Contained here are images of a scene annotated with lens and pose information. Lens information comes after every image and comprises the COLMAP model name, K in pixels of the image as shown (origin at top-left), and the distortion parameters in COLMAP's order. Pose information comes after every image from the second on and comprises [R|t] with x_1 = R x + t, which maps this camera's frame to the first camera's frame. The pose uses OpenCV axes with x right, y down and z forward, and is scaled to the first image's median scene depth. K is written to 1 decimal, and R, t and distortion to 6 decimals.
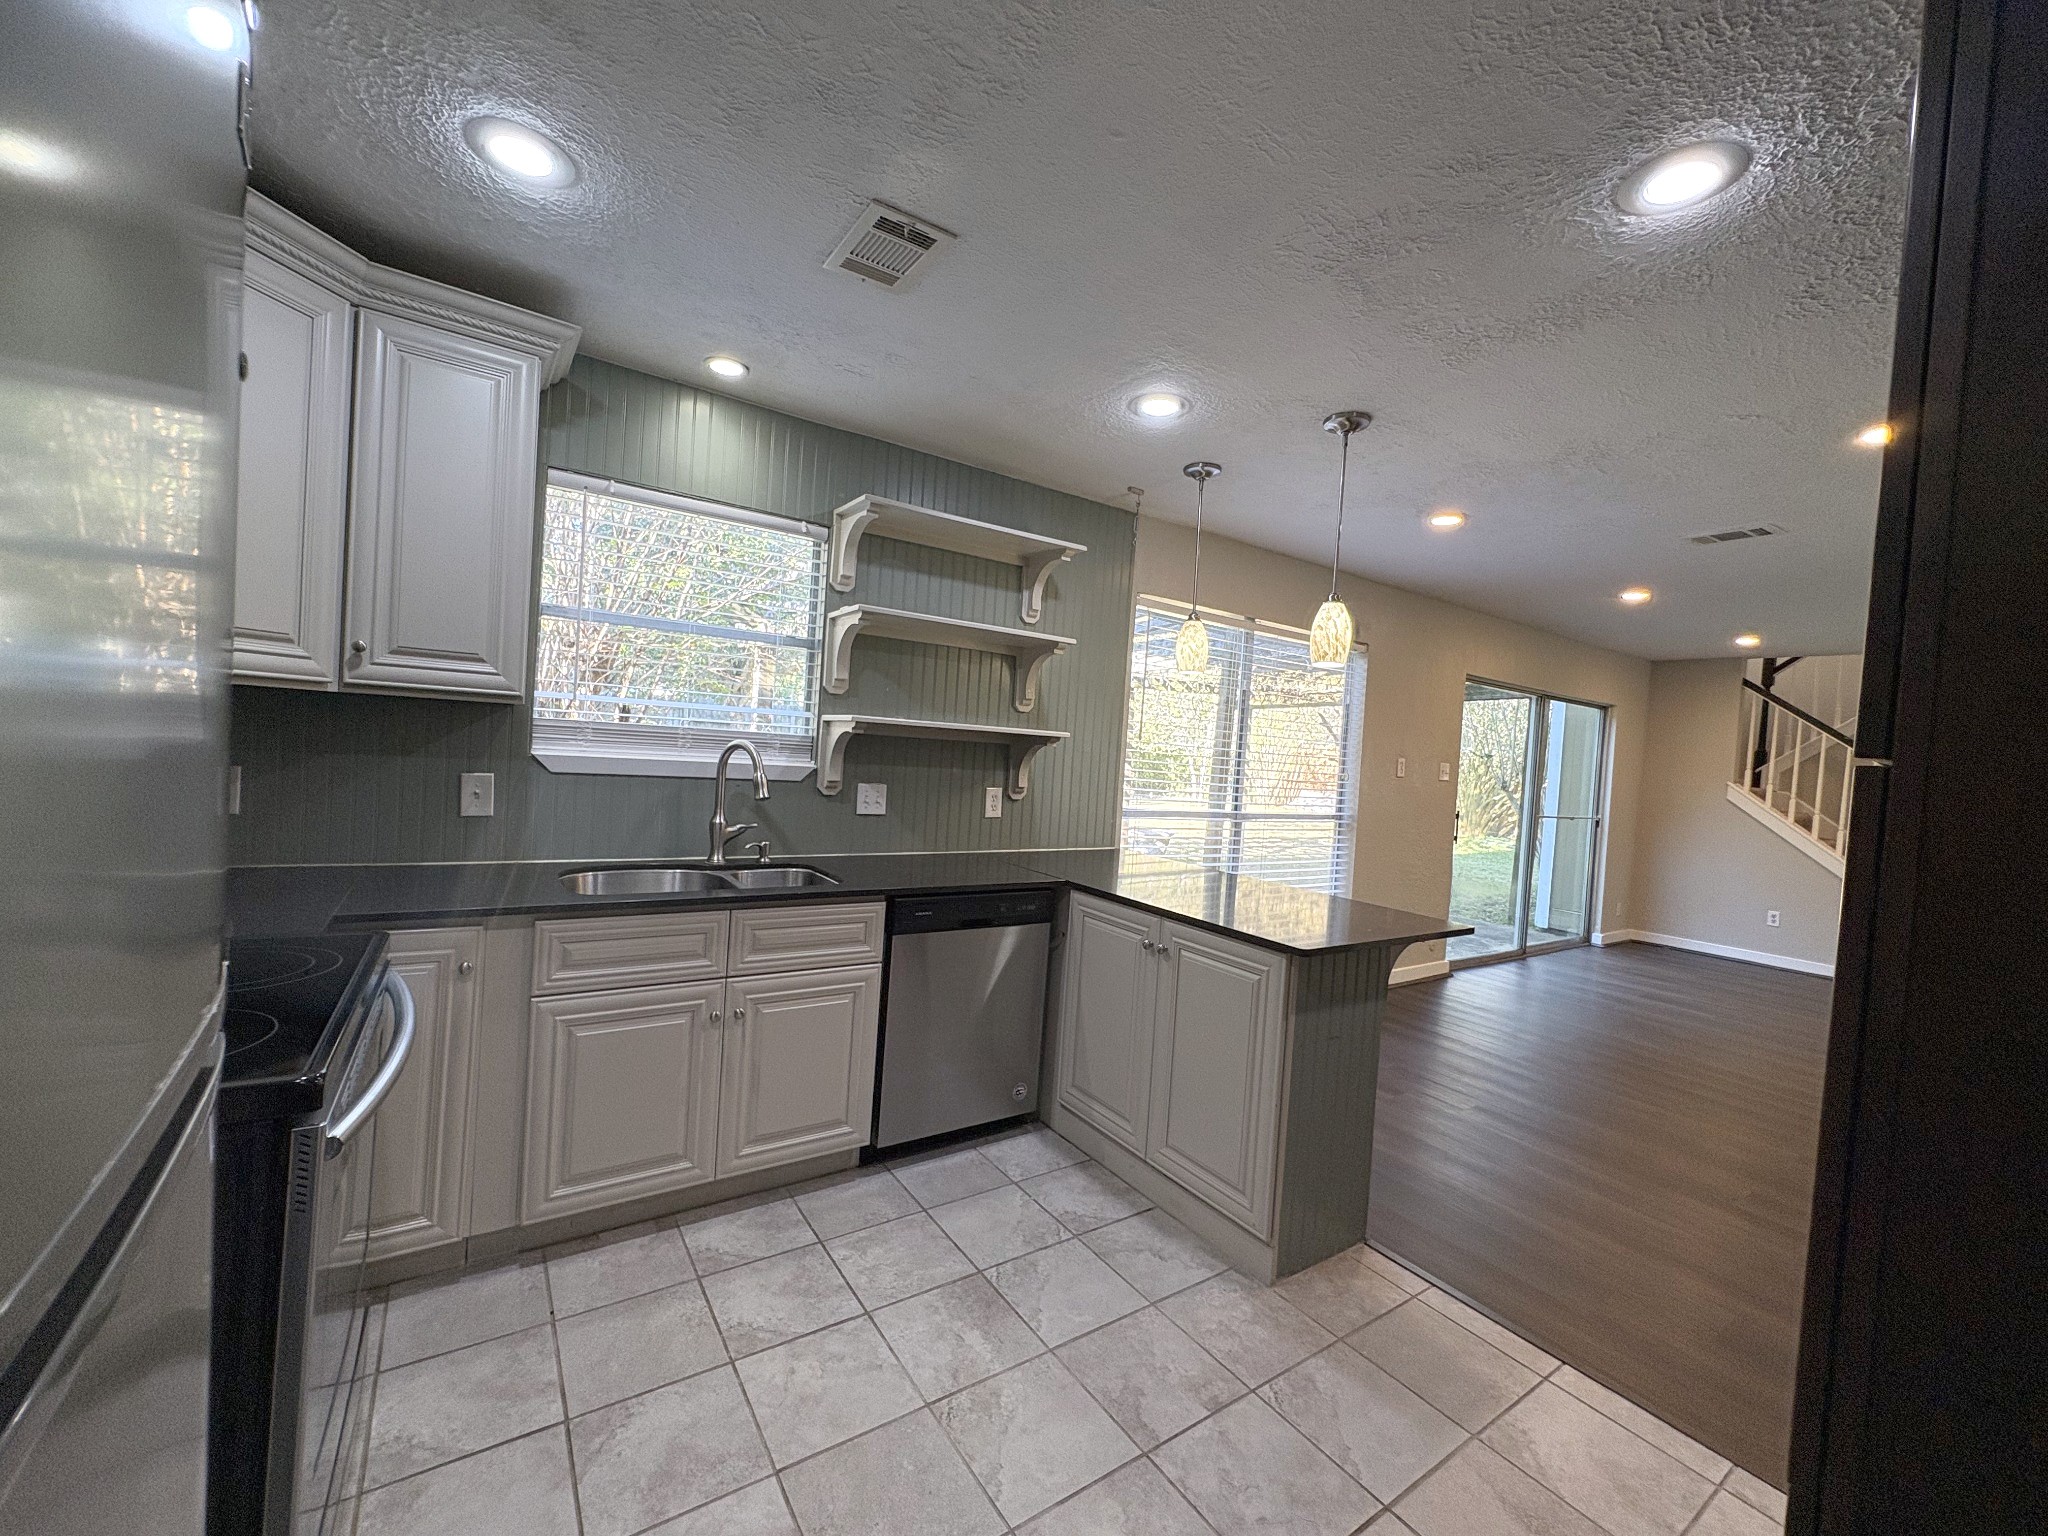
lens RADIAL K [[825.7, 0, 1024.0], [0, 825.7, 768.0], [0, 0, 1]] dist [0.000429, 0.000115]
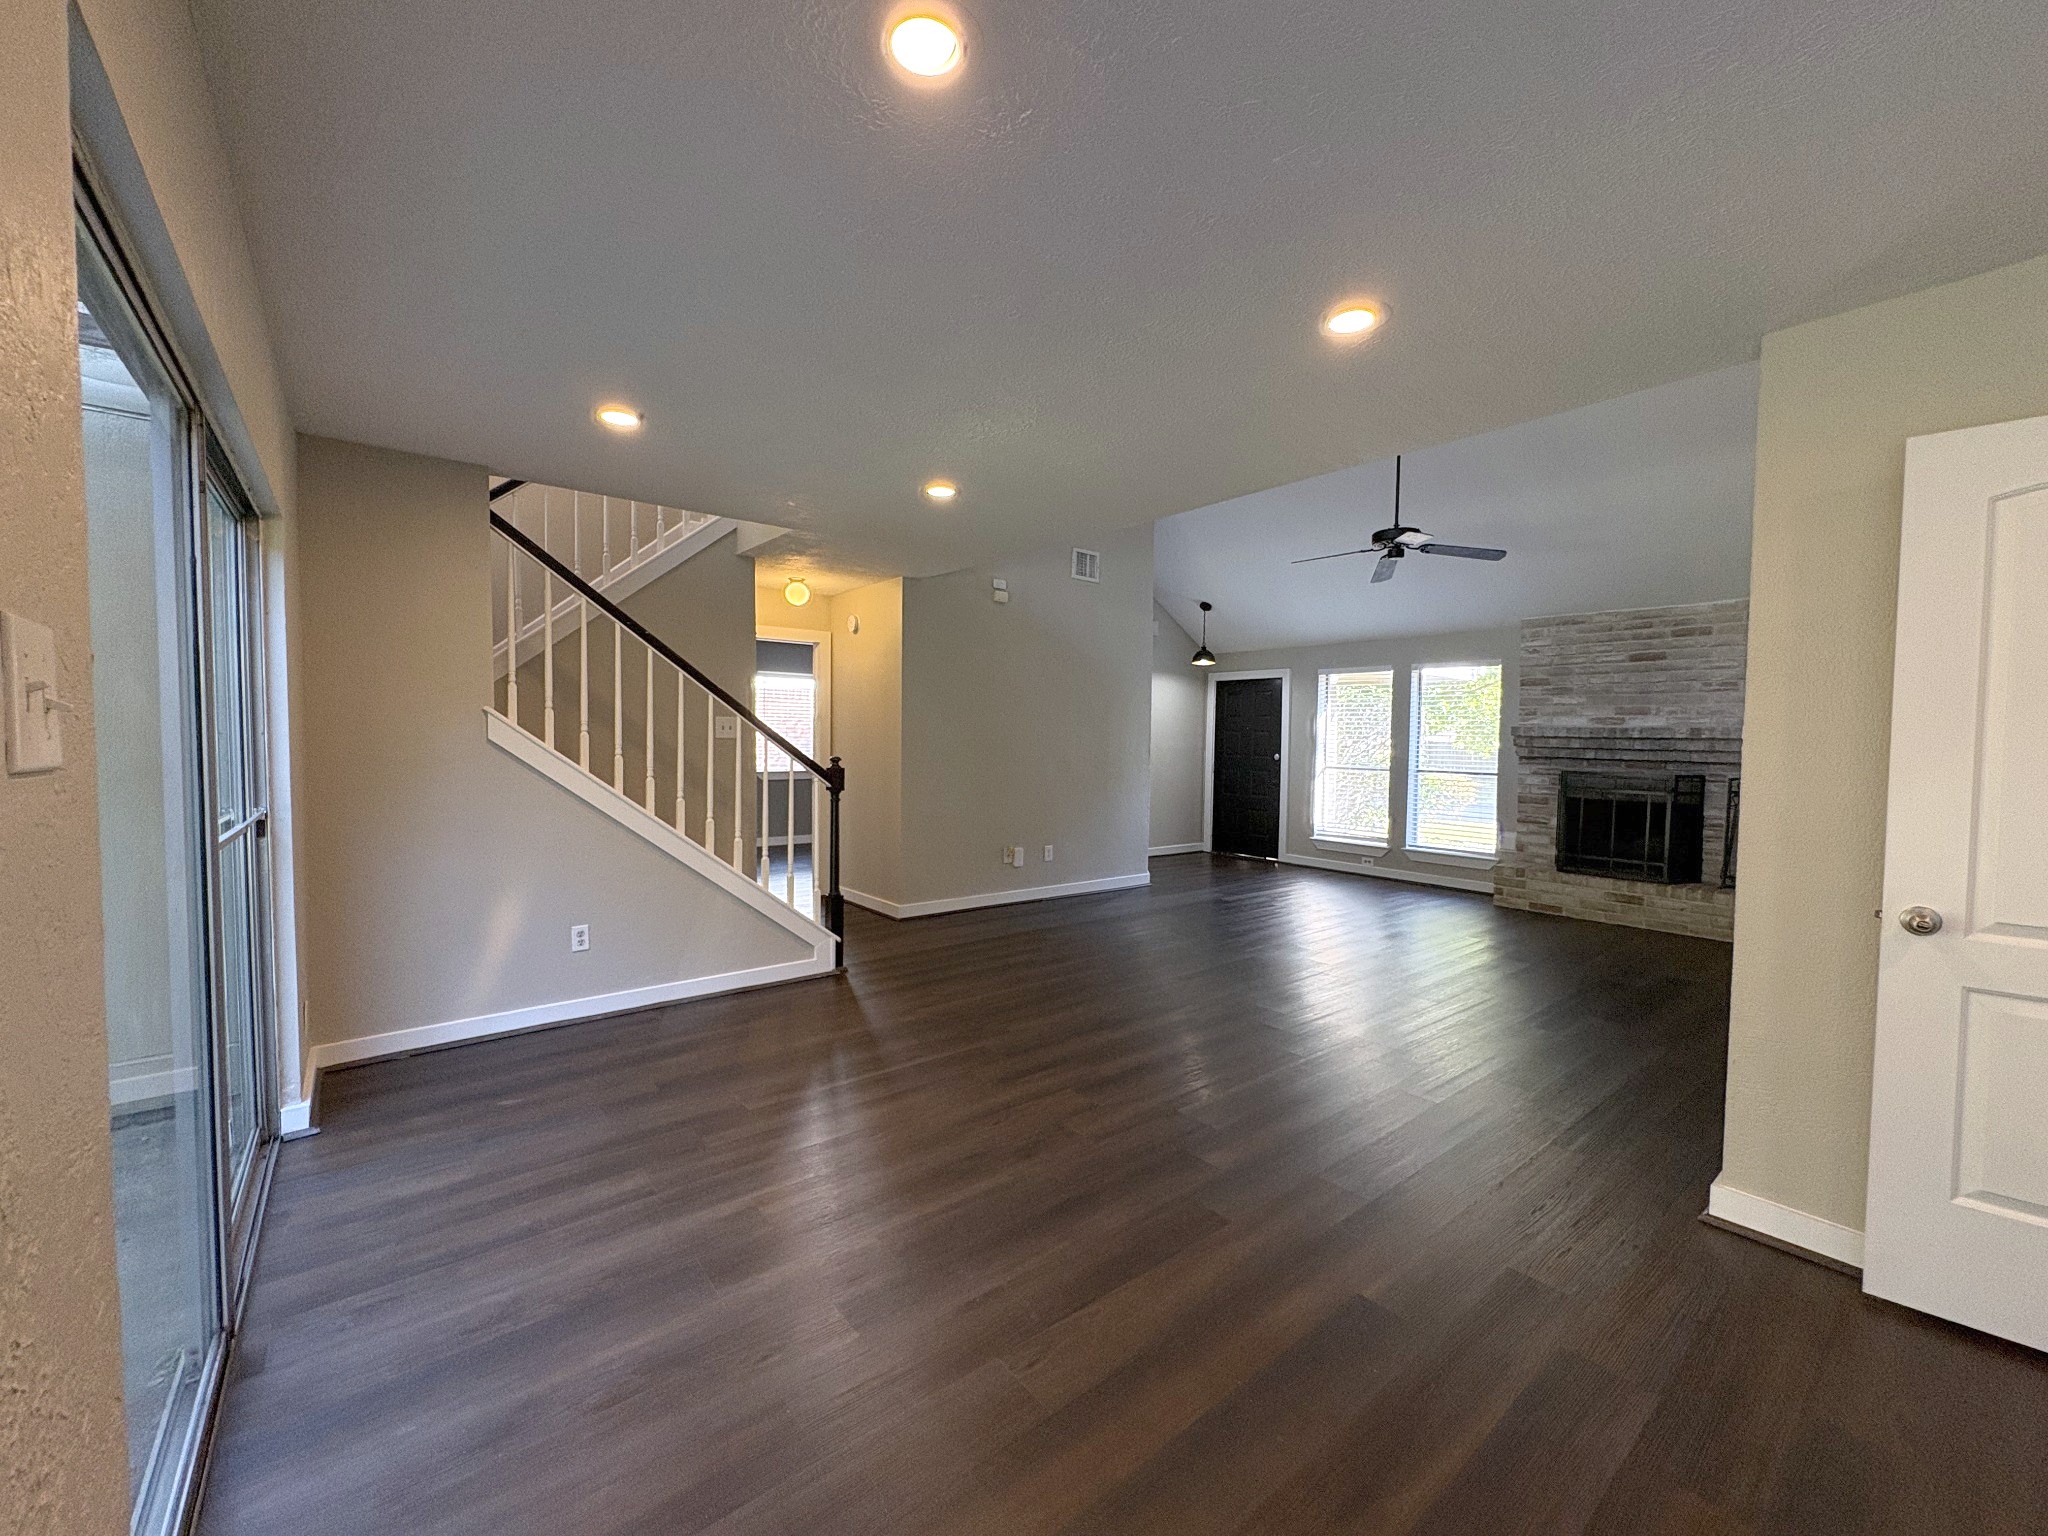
lens RADIAL K [[813.3, 0, 1024.0], [0, 813.3, 768.0], [0, 0, 1]] dist [-0.001935, 0.000039]
pose [[-0.079524, -0.105035, 0.991284, 0.853783], [0.006914, 0.994351, 0.105915, 0.008755], [-0.996809, 0.015277, -0.078349, 1.930828]]
